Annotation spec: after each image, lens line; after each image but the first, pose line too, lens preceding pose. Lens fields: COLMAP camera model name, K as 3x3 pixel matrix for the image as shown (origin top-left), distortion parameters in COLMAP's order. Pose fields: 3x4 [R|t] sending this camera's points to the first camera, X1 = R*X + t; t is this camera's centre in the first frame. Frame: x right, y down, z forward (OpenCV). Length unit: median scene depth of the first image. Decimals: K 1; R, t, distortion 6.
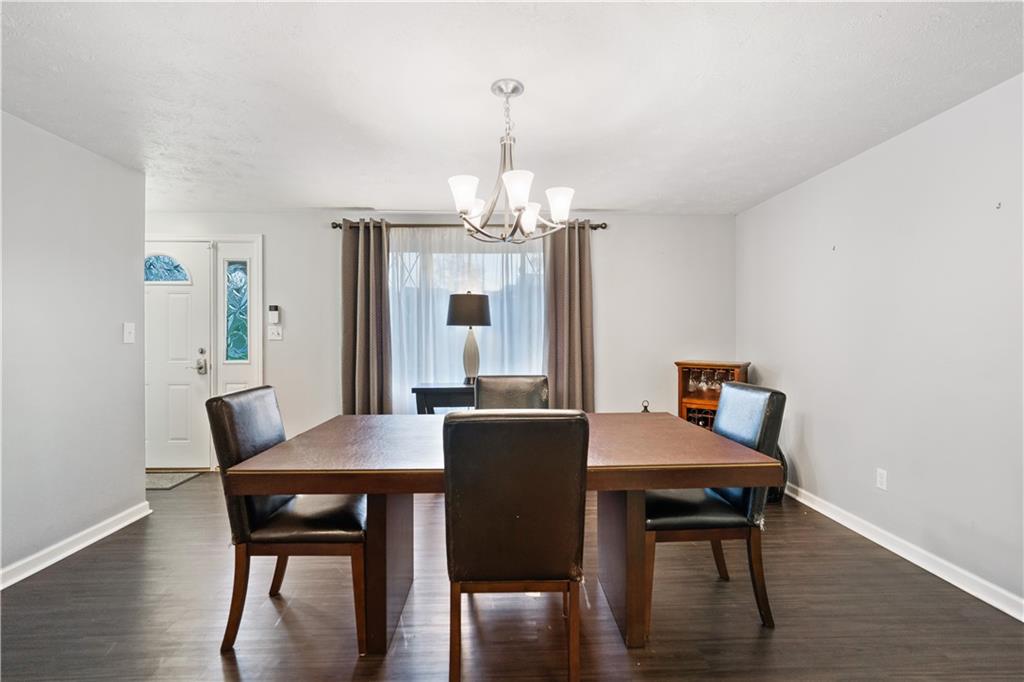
lens RADIAL K [[471.1, 0, 517.7], [0, 471.1, 336.1], [0, 0, 1]] dist [-0.003910, 0.003166]
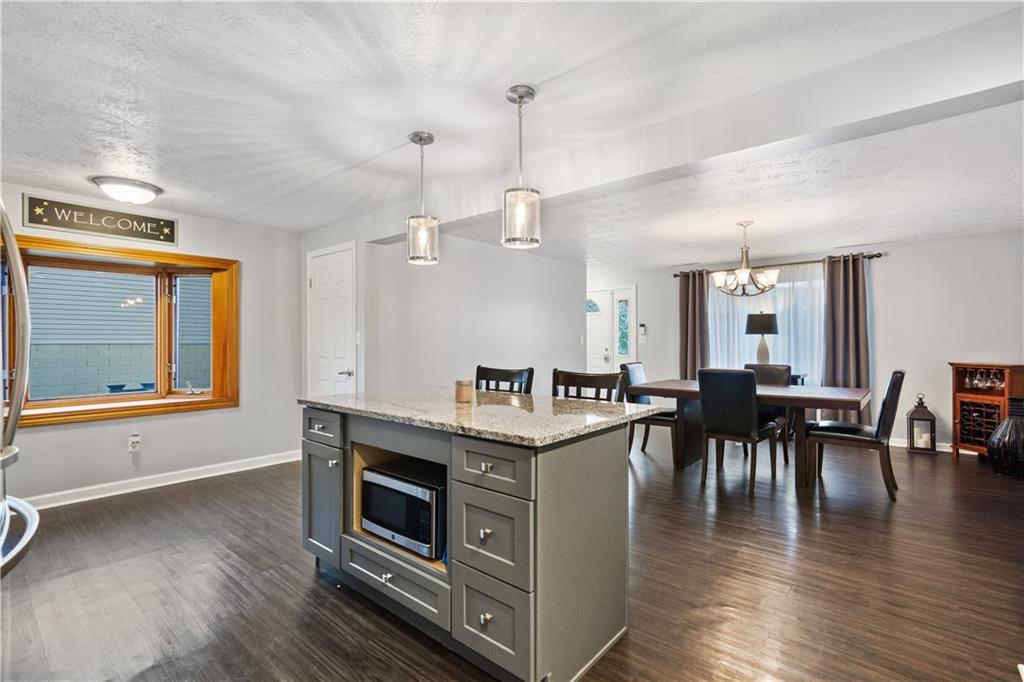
lens RADIAL K [[471.1, 0, 510.4], [0, 471.1, 339.6], [0, 0, 1]] dist [-0.003910, 0.003166]
pose [[0.732226, -0.003090, -0.681054, 0.330220], [0.004335, 0.999991, 0.000124, -0.008685], [0.681047, -0.003044, 0.732233, -0.643214]]
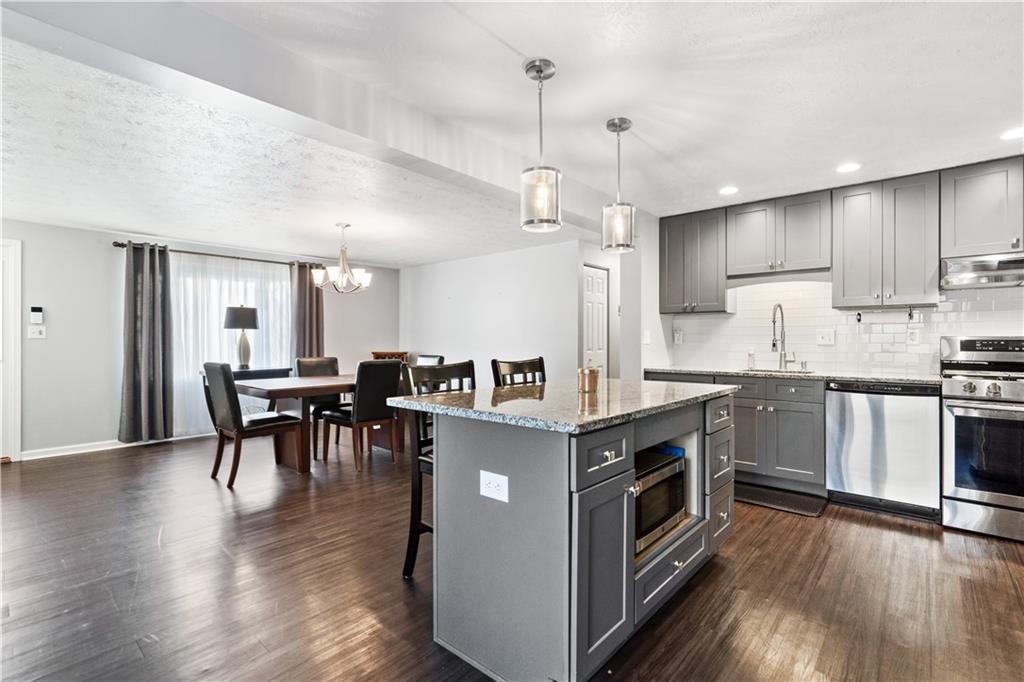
lens RADIAL K [[471.1, 0, 513.8], [0, 471.1, 341.0], [0, 0, 1]] dist [-0.003910, 0.003166]
pose [[0.696190, 0.000115, 0.717858, -0.552617], [-0.004636, 0.999980, 0.004336, 0.004543], [-0.717843, -0.006346, 0.696176, -0.590364]]
